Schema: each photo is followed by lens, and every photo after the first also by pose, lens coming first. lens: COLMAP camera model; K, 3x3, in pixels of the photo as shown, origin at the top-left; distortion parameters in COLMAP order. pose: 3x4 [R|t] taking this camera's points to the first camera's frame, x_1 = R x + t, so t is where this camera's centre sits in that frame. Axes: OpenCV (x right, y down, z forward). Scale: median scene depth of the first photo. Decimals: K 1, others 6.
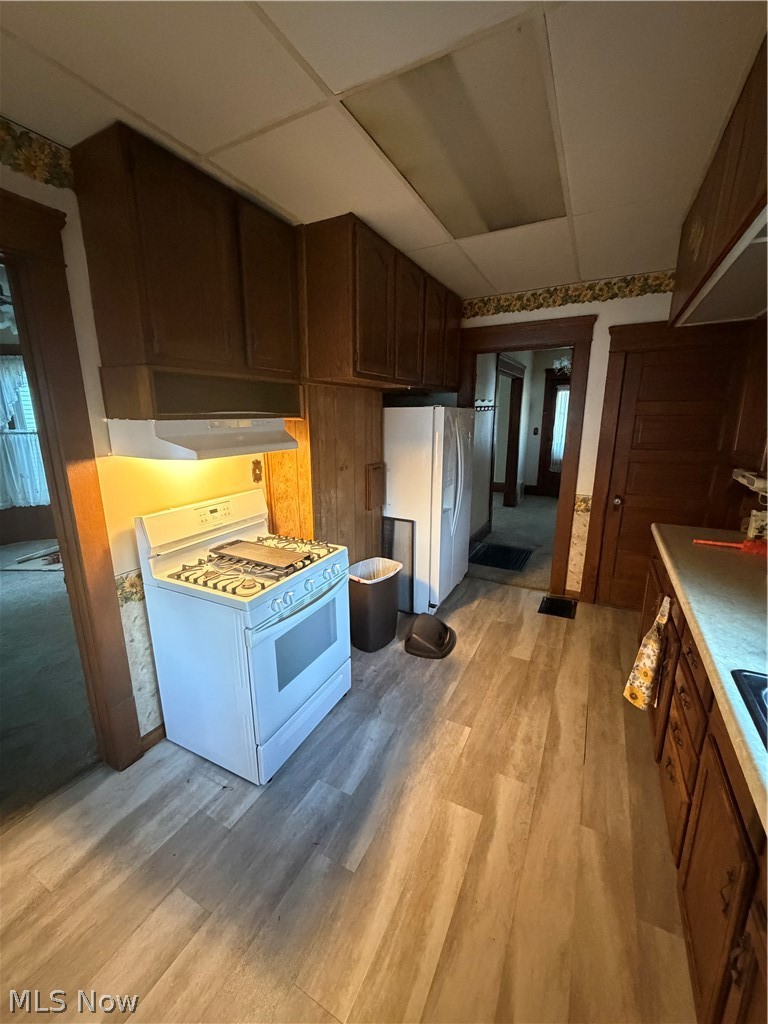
lens RADIAL K [[406.1, 0, 384.3], [0, 406.1, 509.4], [0, 0, 1]] dist [-0.002379, 0.001156]
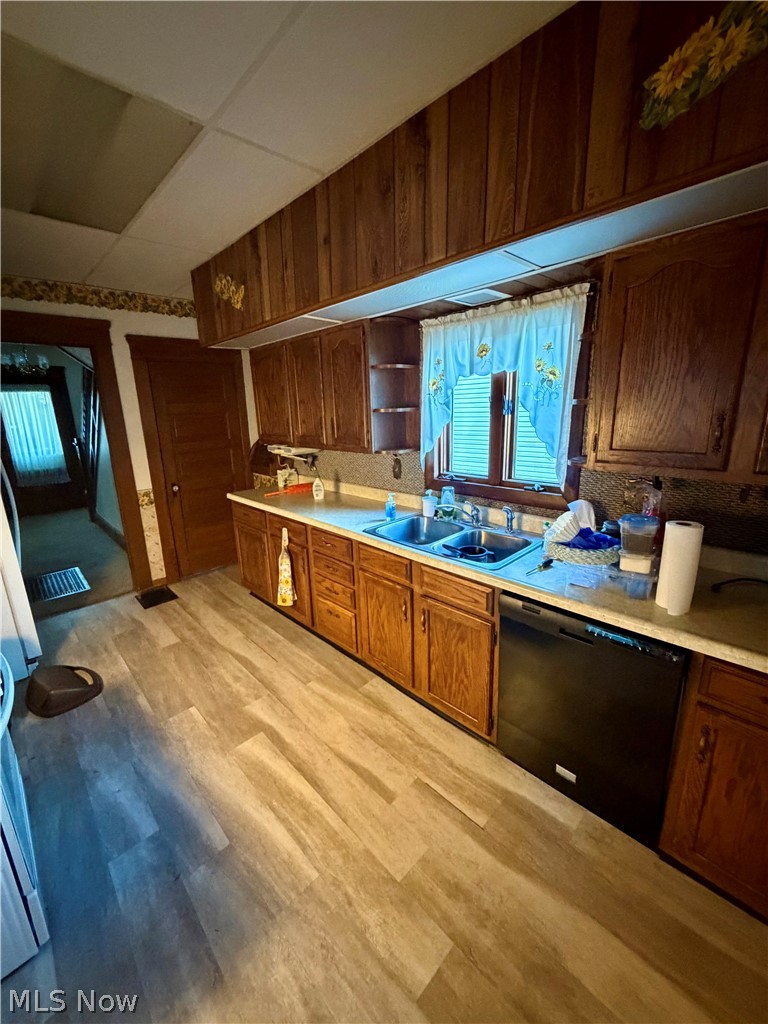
lens RADIAL K [[406.1, 0, 380.8], [0, 406.1, 507.8], [0, 0, 1]] dist [-0.002379, 0.001156]
pose [[0.319639, -0.228981, 0.919456, -0.383788], [0.240786, 0.958137, 0.154908, -0.005891], [-0.916435, 0.171878, 0.361393, 0.057669]]
